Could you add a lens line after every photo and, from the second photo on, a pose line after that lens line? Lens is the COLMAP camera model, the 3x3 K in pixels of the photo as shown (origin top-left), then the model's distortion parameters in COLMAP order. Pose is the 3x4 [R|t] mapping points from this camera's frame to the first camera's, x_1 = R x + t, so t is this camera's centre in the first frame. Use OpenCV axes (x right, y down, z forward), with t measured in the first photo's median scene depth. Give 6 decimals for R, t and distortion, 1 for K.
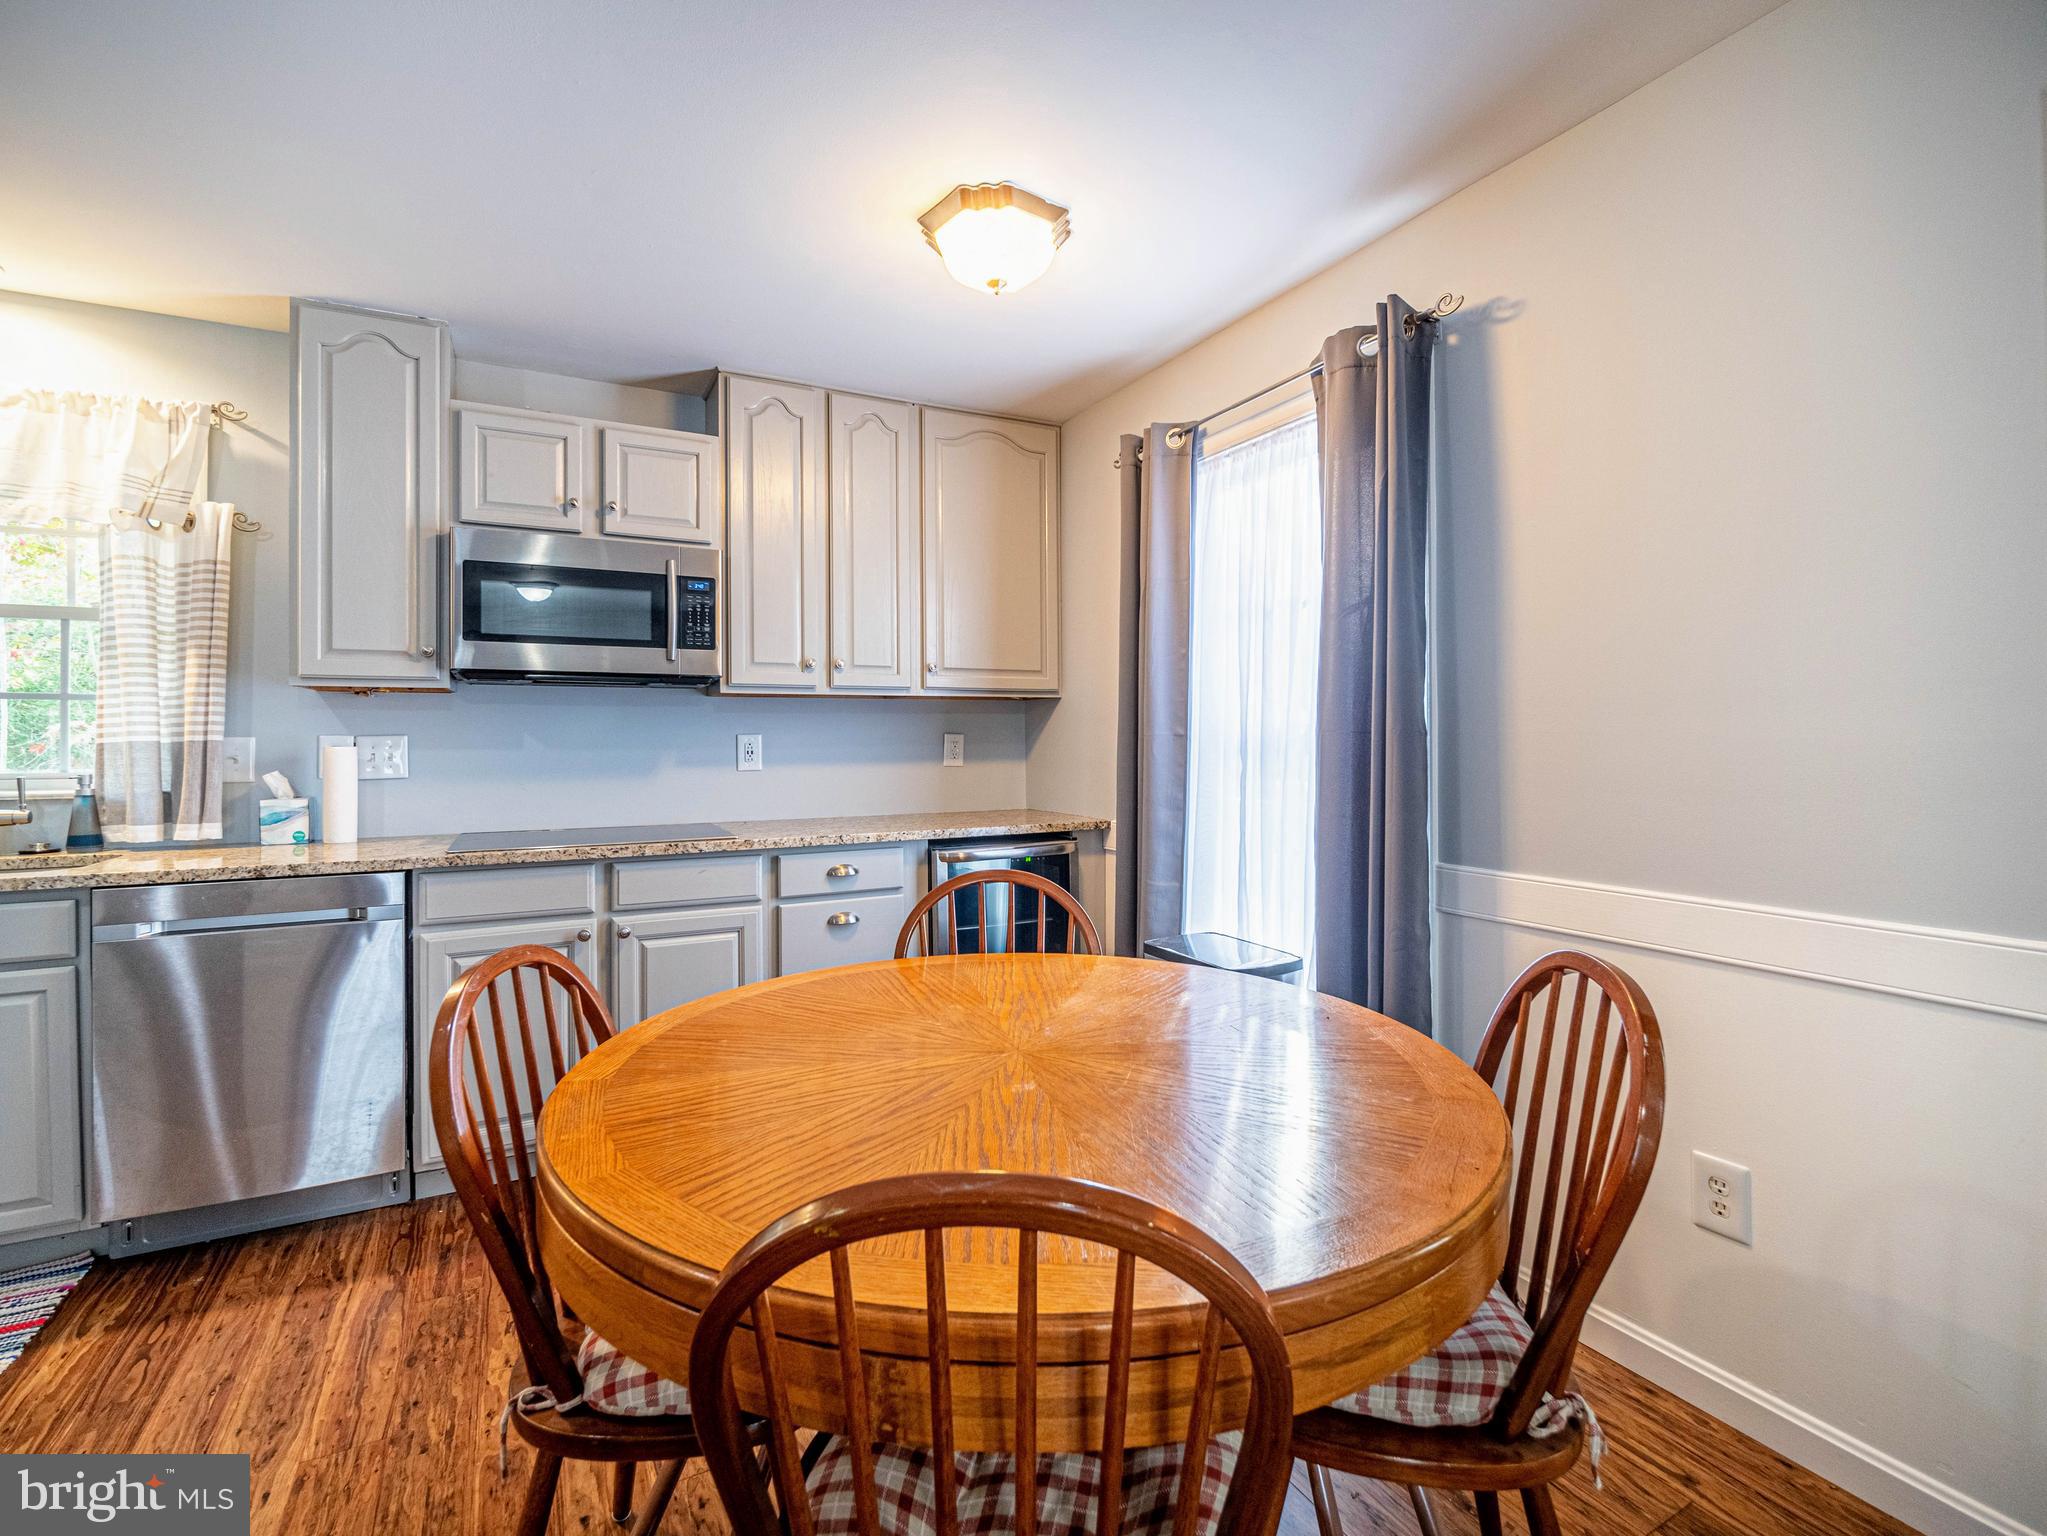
lens RADIAL K [[943.0, 0, 1022.8], [0, 943.0, 735.8], [0, 0, 1]] dist [-0.009873, -0.000873]
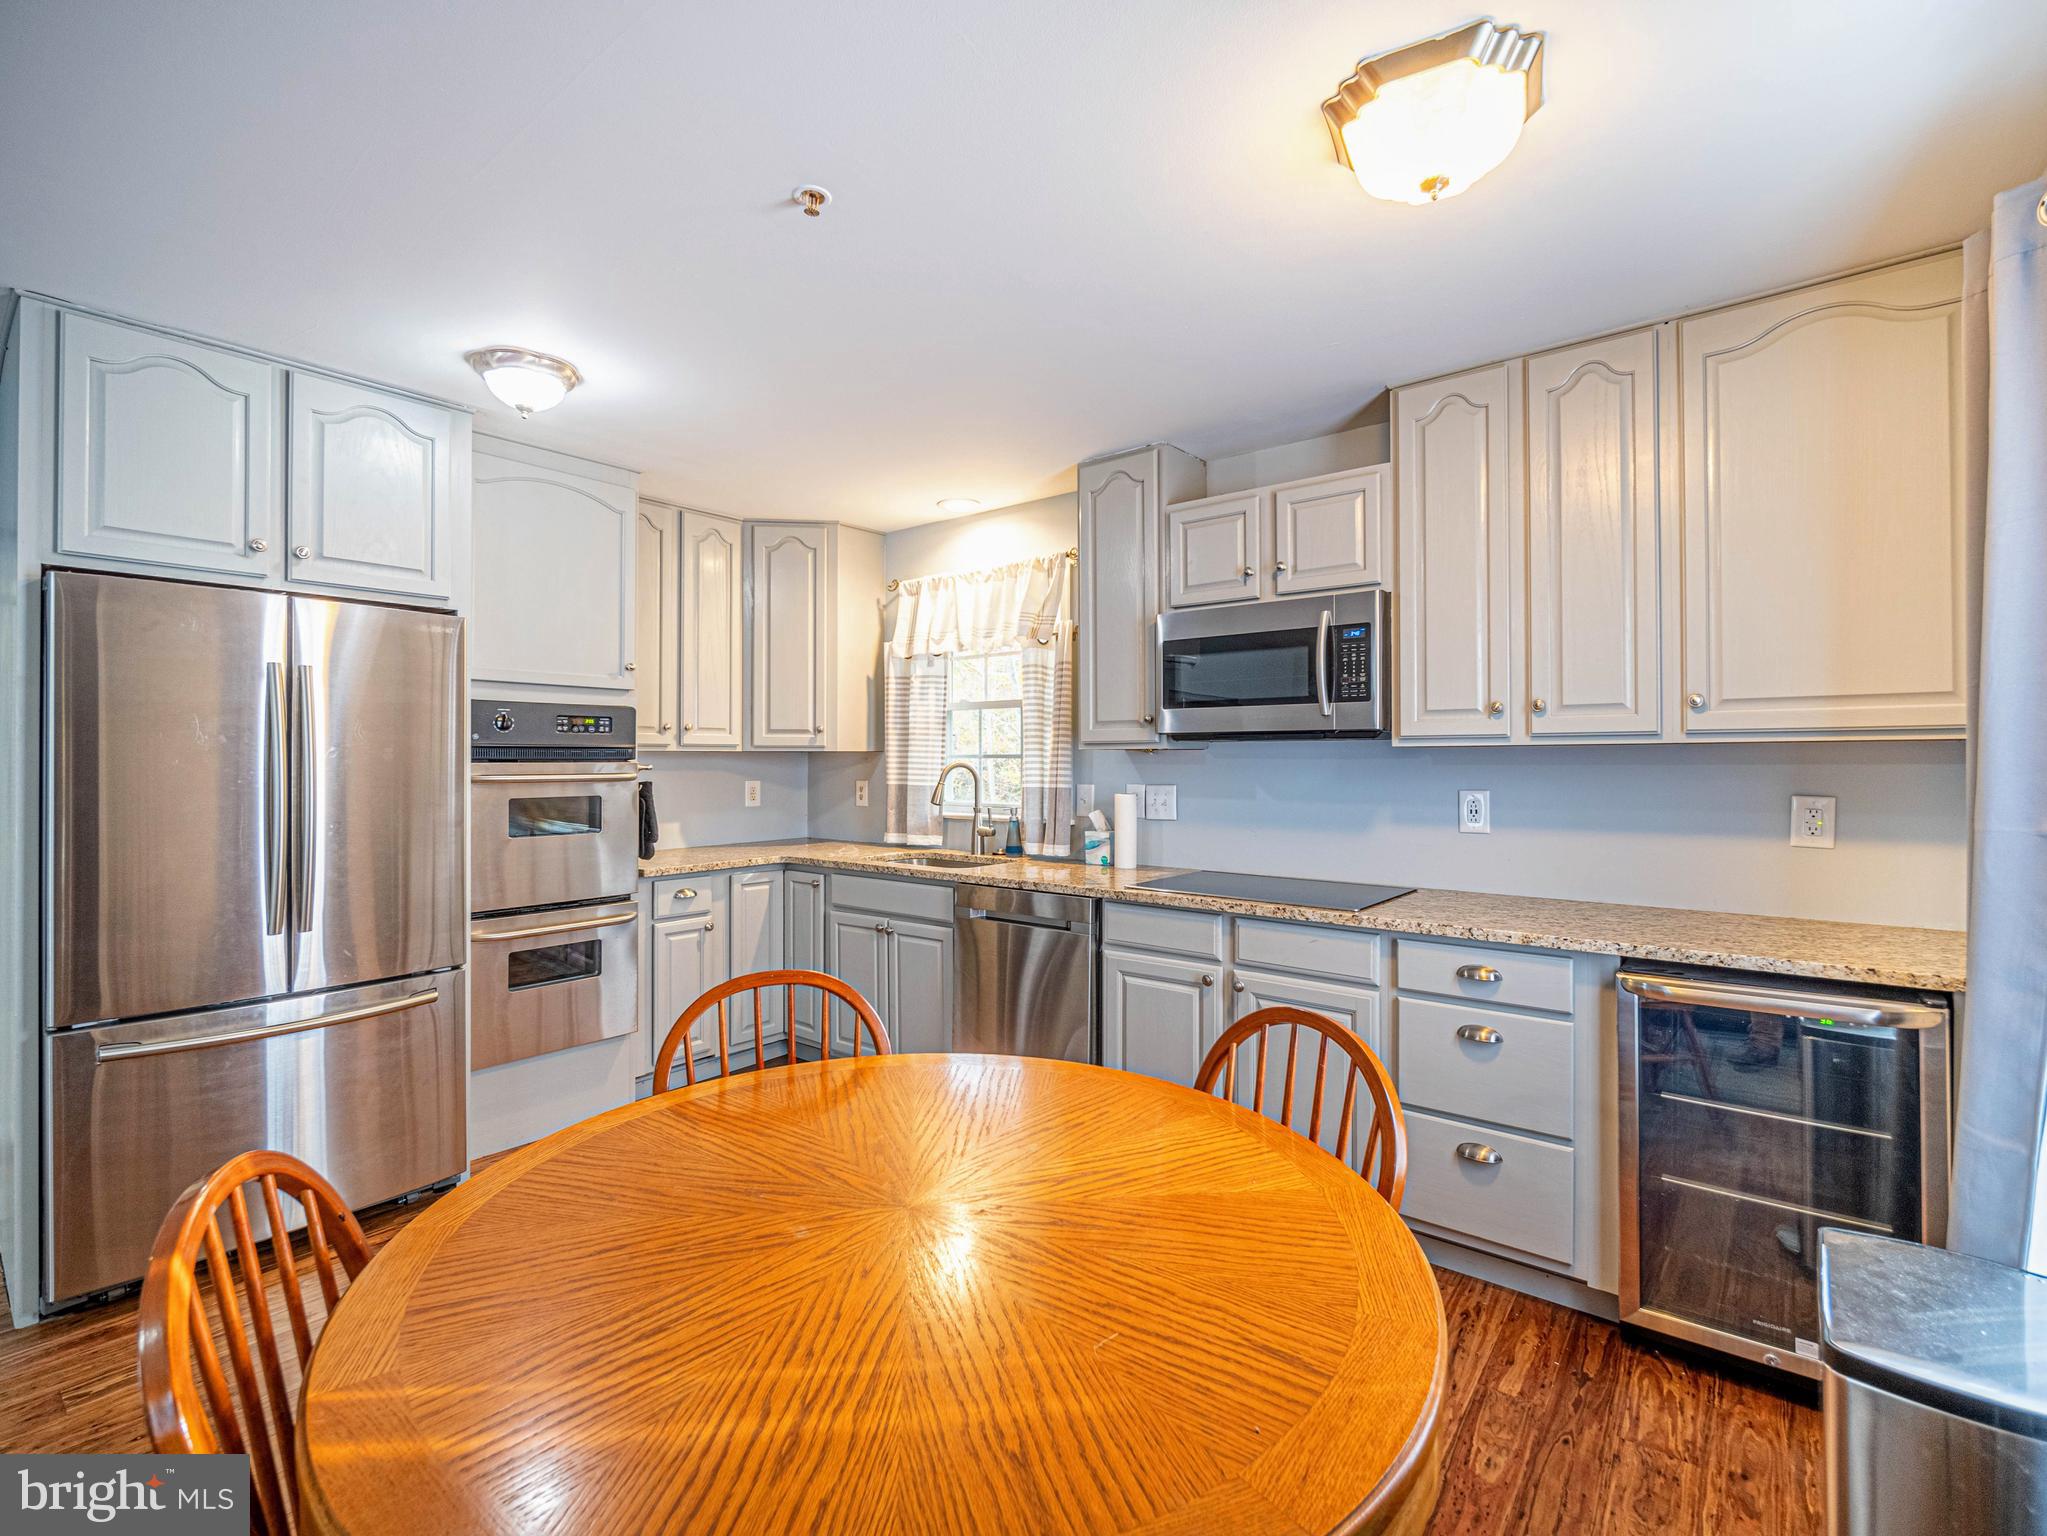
lens RADIAL K [[943.0, 0, 1001.4], [0, 943.0, 763.8], [0, 0, 1]] dist [-0.009873, -0.000873]
pose [[0.375694, 0.008312, -0.926707, 0.432243], [0.002458, 0.999947, 0.009965, -0.045678], [0.926741, -0.006021, 0.375653, 0.369501]]
